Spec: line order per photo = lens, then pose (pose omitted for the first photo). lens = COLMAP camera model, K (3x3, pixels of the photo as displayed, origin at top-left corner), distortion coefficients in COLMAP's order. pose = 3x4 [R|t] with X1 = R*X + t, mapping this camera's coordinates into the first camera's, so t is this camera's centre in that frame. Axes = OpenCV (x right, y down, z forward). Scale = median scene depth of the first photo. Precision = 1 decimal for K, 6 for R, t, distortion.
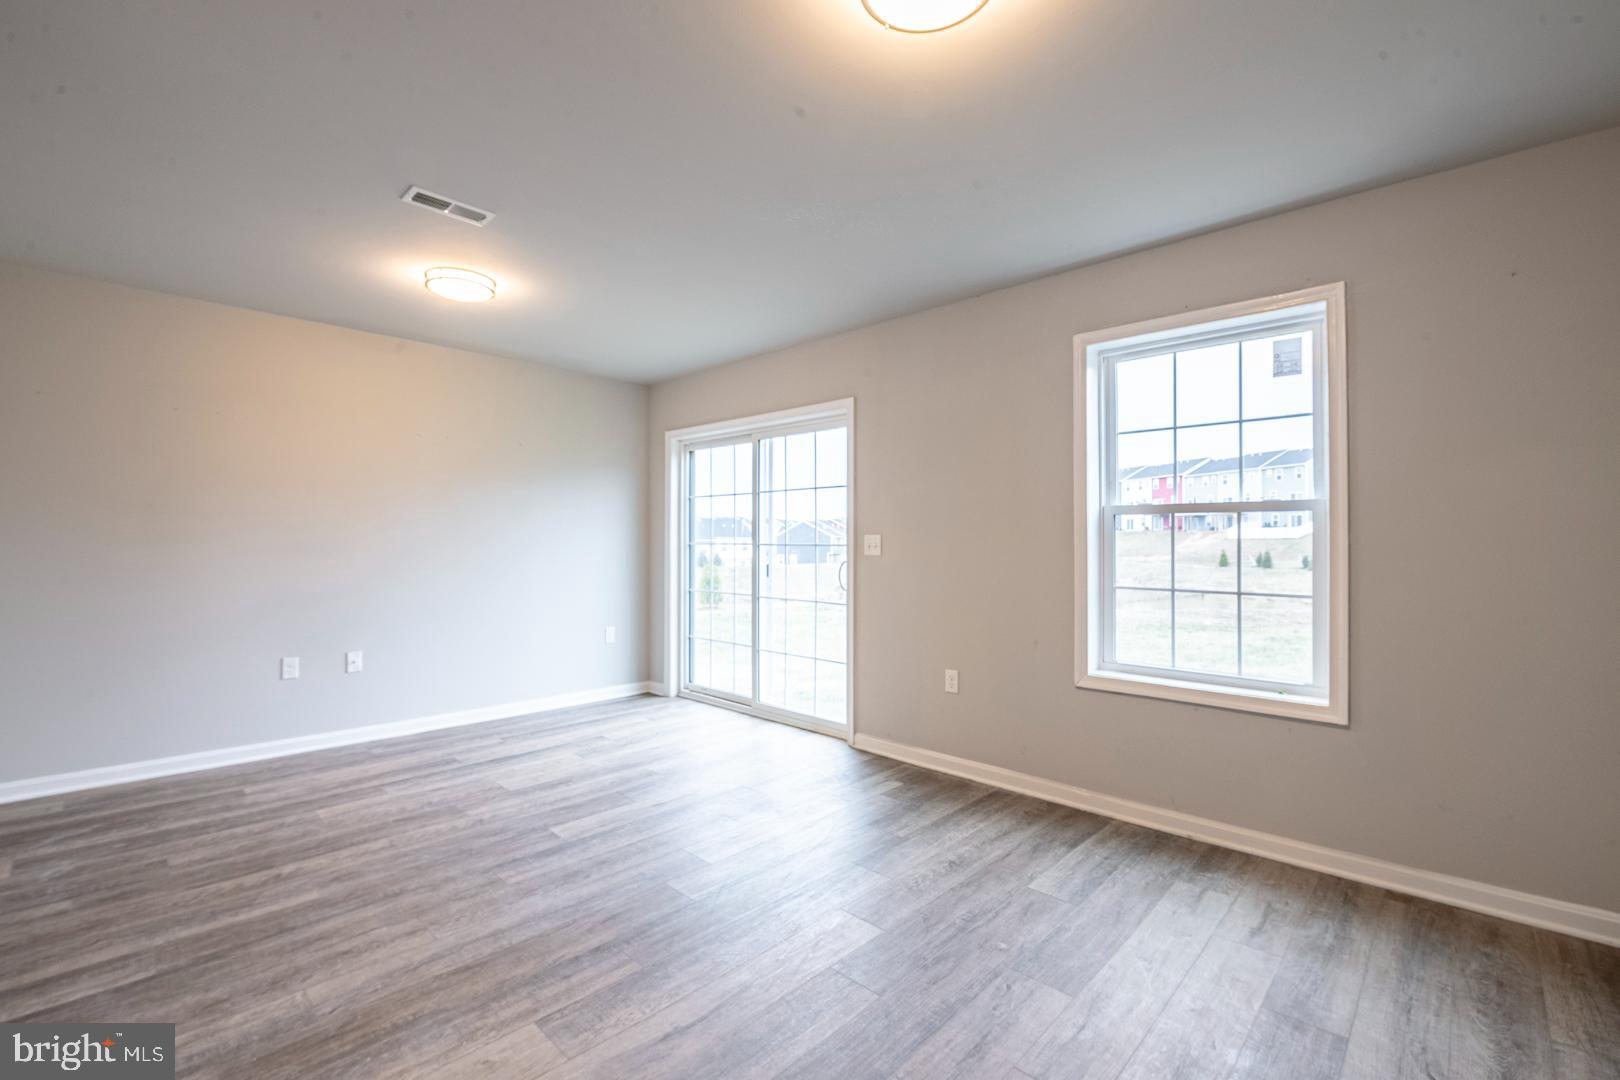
lens RADIAL K [[703.8, 0, 810.0], [0, 703.8, 540.0], [0, 0, 1]] dist [-0.003851, -0.000357]
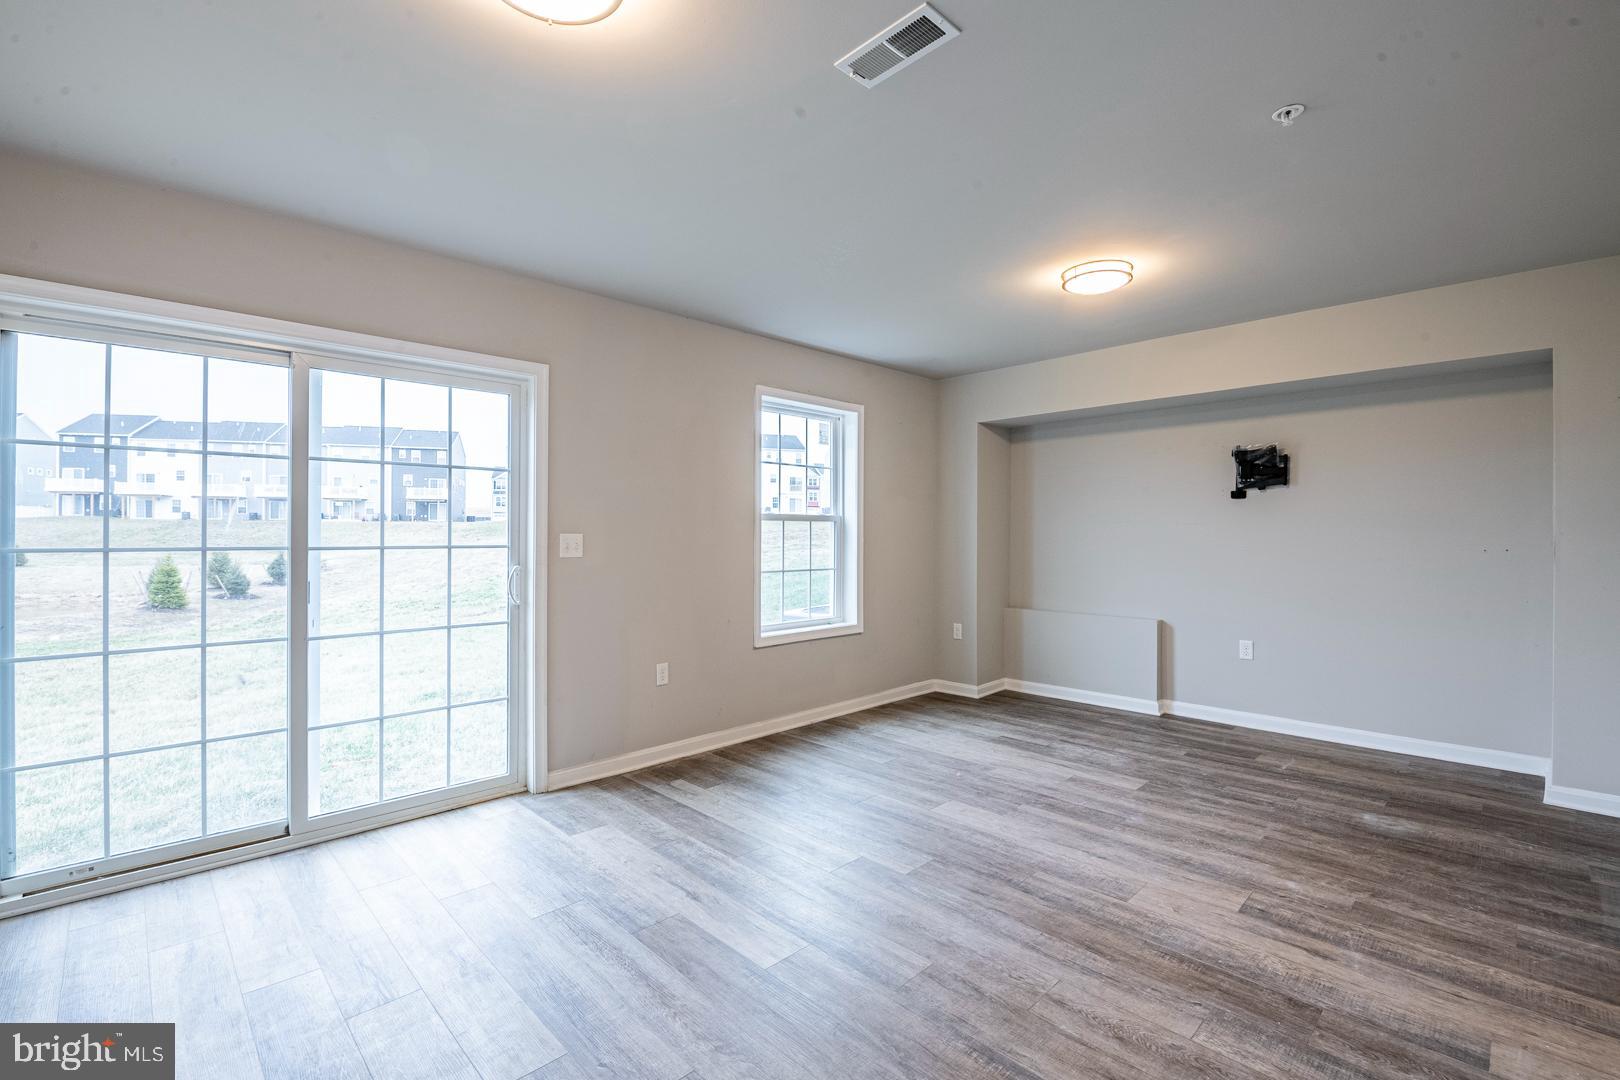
lens RADIAL K [[703.8, 0, 810.0], [0, 703.8, 540.0], [0, 0, 1]] dist [-0.003851, -0.000357]
pose [[0.034274, -0.010243, 0.999360, -1.155985], [-0.002440, 0.999944, 0.010333, -0.014054], [-0.999410, -0.002793, 0.034247, 1.029092]]
